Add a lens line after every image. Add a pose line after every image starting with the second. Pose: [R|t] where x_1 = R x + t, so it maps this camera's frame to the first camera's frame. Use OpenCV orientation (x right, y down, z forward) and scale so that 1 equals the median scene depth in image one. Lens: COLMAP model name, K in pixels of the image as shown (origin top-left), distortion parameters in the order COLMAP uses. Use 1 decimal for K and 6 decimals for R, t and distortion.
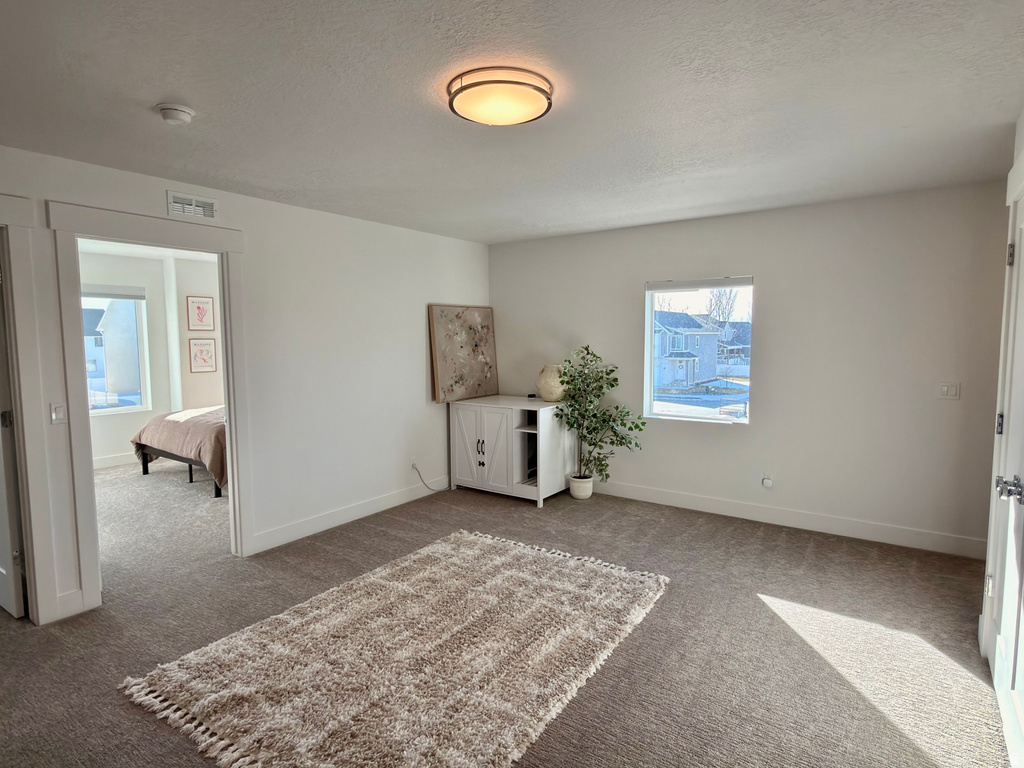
lens RADIAL K [[568.9, 0, 512.3], [0, 568.9, 386.2], [0, 0, 1]] dist [-0.001083, 0.000975]
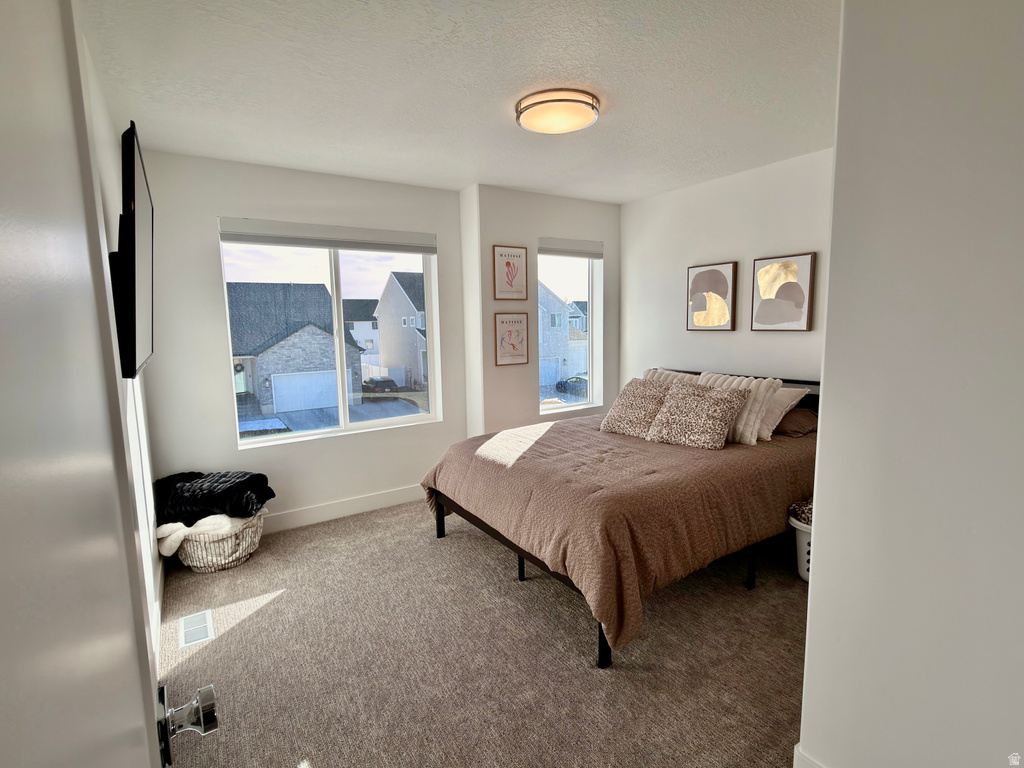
lens RADIAL K [[511.5, 0, 513.1], [0, 511.5, 385.6], [0, 0, 1]] dist [0.003397, -0.000947]
pose [[0.934254, 0.032875, -0.355088, -0.384507], [-0.017777, 0.998797, 0.045698, -0.031793], [0.356164, -0.036381, 0.933715, 0.524184]]
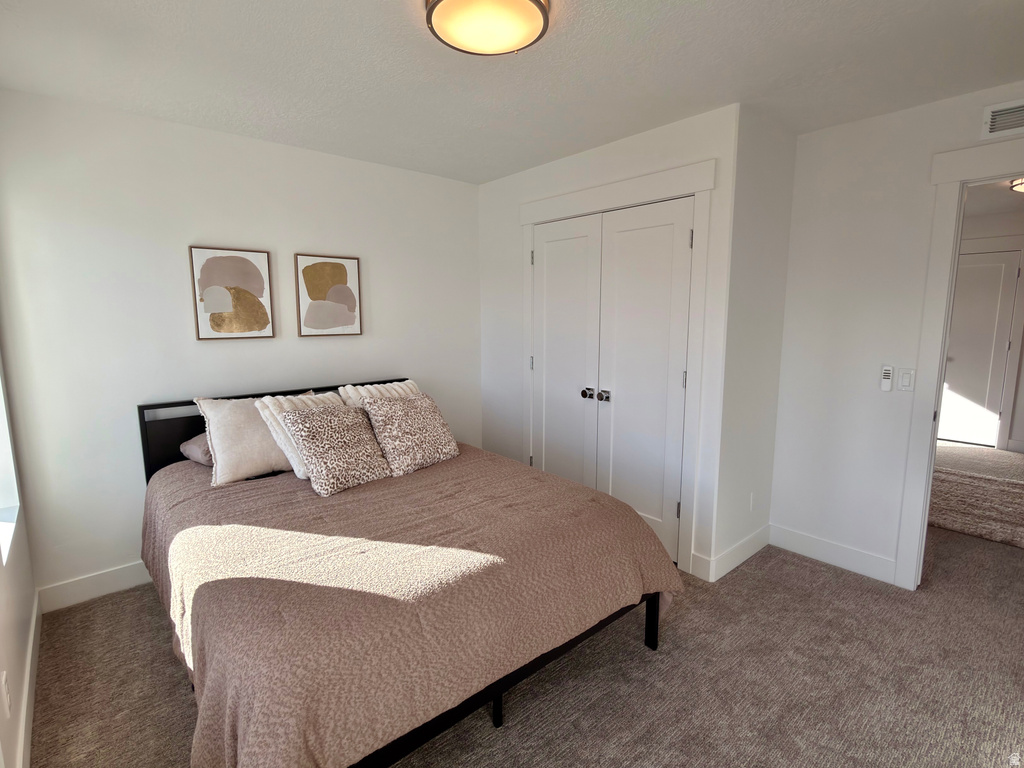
lens RADIAL K [[511.5, 0, 511.9], [0, 511.5, 380.1], [0, 0, 1]] dist [0.003397, -0.000947]
pose [[0.244787, -0.115800, 0.962637, -0.790173], [0.100810, 0.990501, 0.093517, -0.057567], [-0.964322, 0.074151, 0.254136, 0.860598]]
